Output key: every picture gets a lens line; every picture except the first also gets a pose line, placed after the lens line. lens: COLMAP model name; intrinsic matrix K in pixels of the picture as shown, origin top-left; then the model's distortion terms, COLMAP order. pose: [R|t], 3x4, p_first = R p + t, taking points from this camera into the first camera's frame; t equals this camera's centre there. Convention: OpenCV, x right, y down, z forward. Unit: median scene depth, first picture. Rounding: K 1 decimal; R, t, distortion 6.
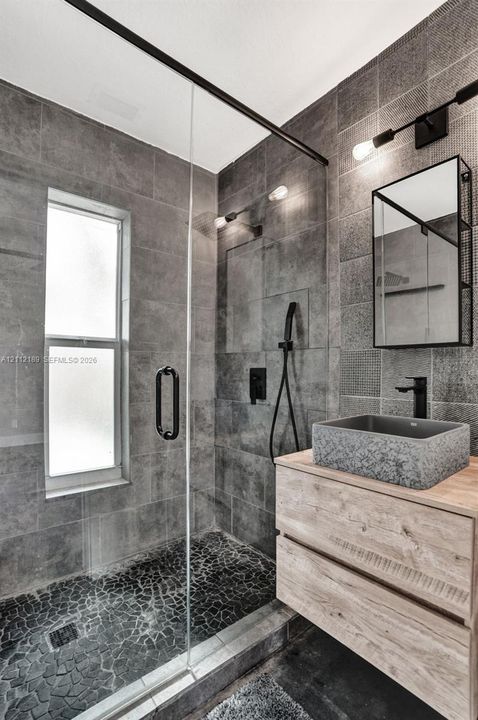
lens RADIAL K [[335.3, 0, 251.1], [0, 335.3, 369.0], [0, 0, 1]] dist [-0.055343, 0.015669]
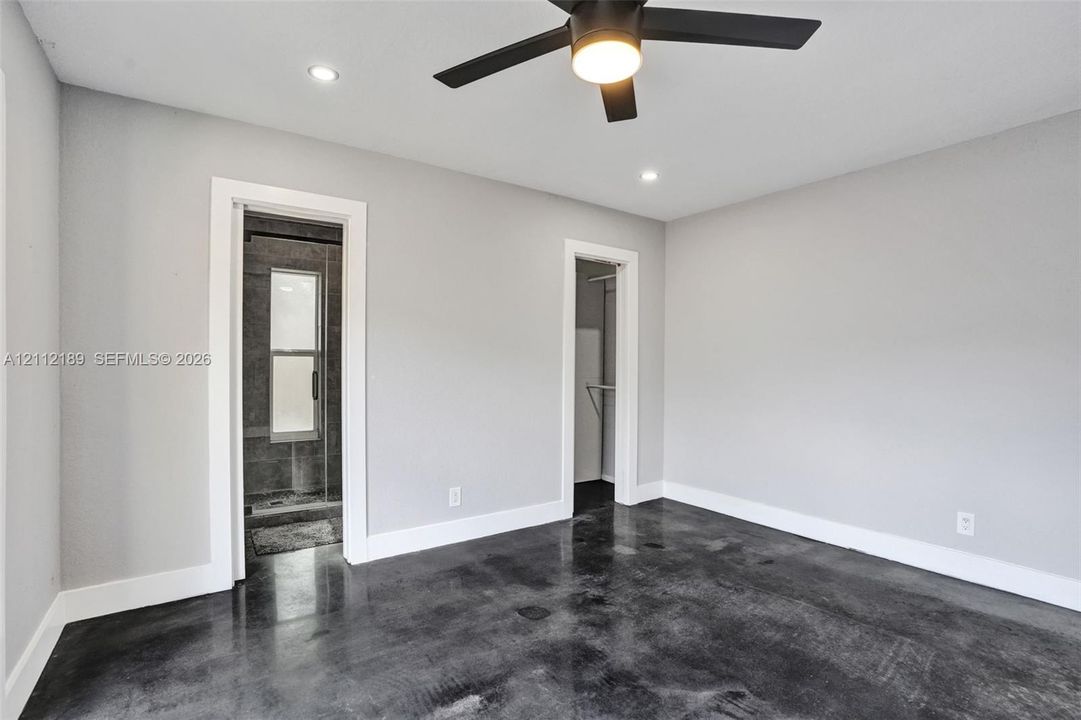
lens RADIAL K [[503.4, 0, 541.8], [0, 503.4, 362.6], [0, 0, 1]] dist [-0.055343, 0.015669]
pose [[0.996678, -0.007462, -0.081105, 0.959683], [0.006405, 0.999891, -0.013289, 0.007899], [0.081196, 0.012726, 0.996617, -1.416810]]
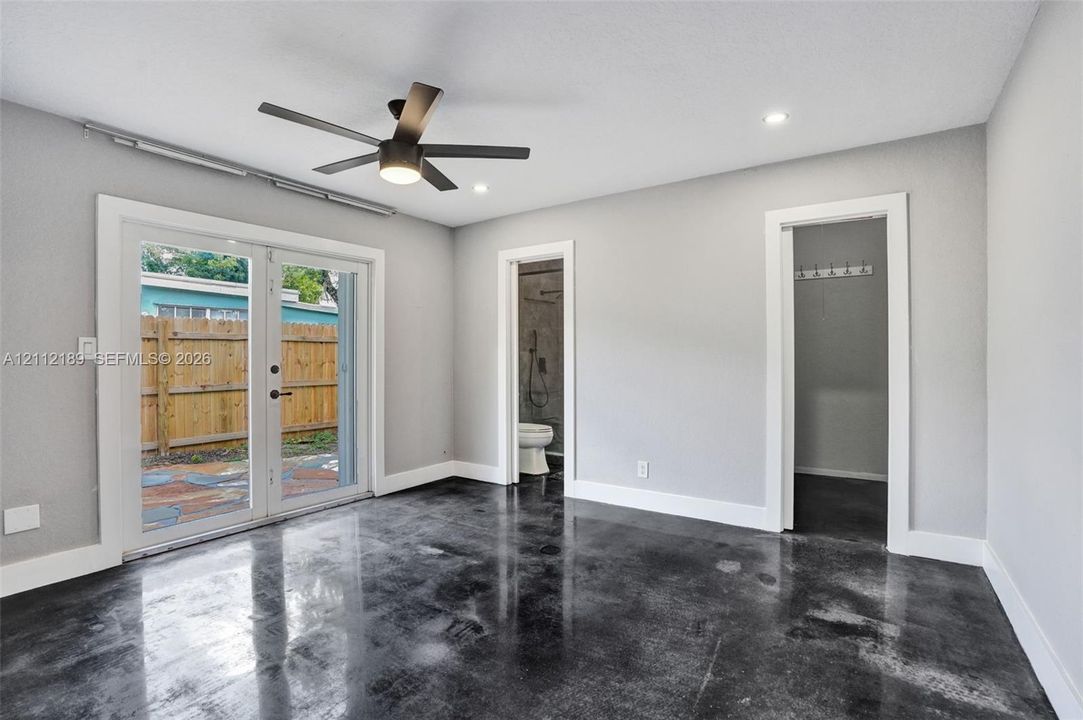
lens RADIAL K [[504.3, 0, 547.9], [0, 504.3, 357.0], [0, 0, 1]] dist [-0.055343, 0.015669]
pose [[0.281321, -0.009732, -0.959564, 2.434100], [-0.003419, 0.999932, -0.011144, 0.020463], [0.959608, 0.006416, 0.281268, -0.594701]]
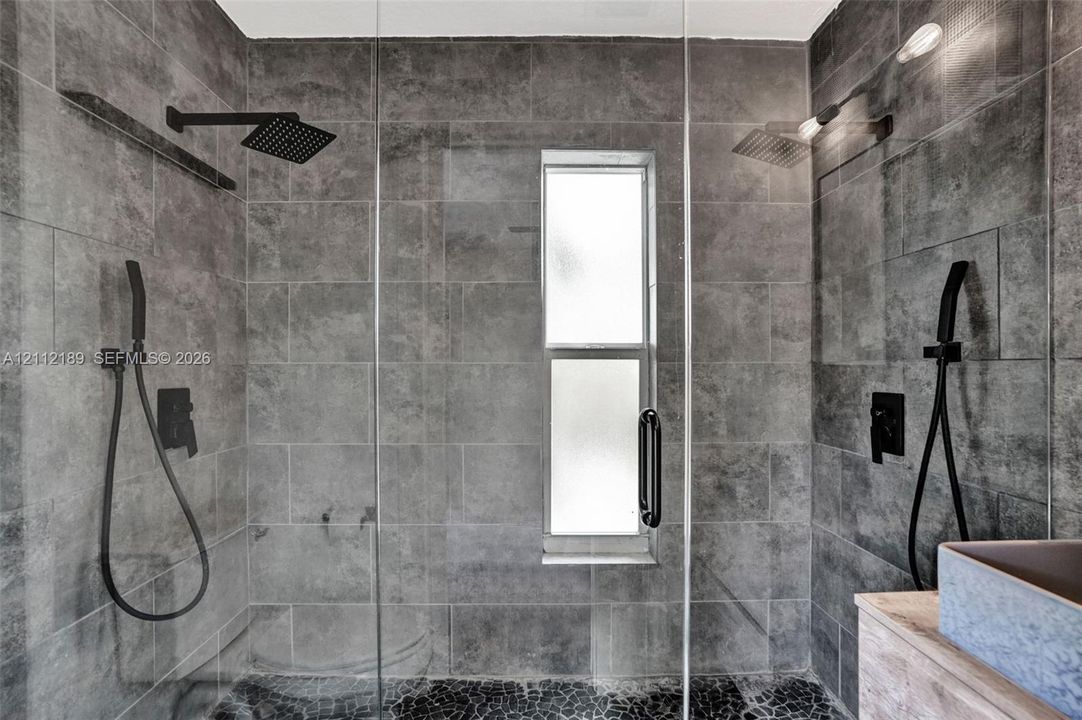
lens RADIAL K [[520.5, 0, 542.9], [0, 520.5, 364.1], [0, 0, 1]] dist [-0.036058, 0.009991]
pose [[0.779398, -0.008299, -0.626474, 0.112645], [0.001336, 0.999932, -0.011585, -0.044059], [0.626527, 0.008192, 0.779356, 0.060936]]
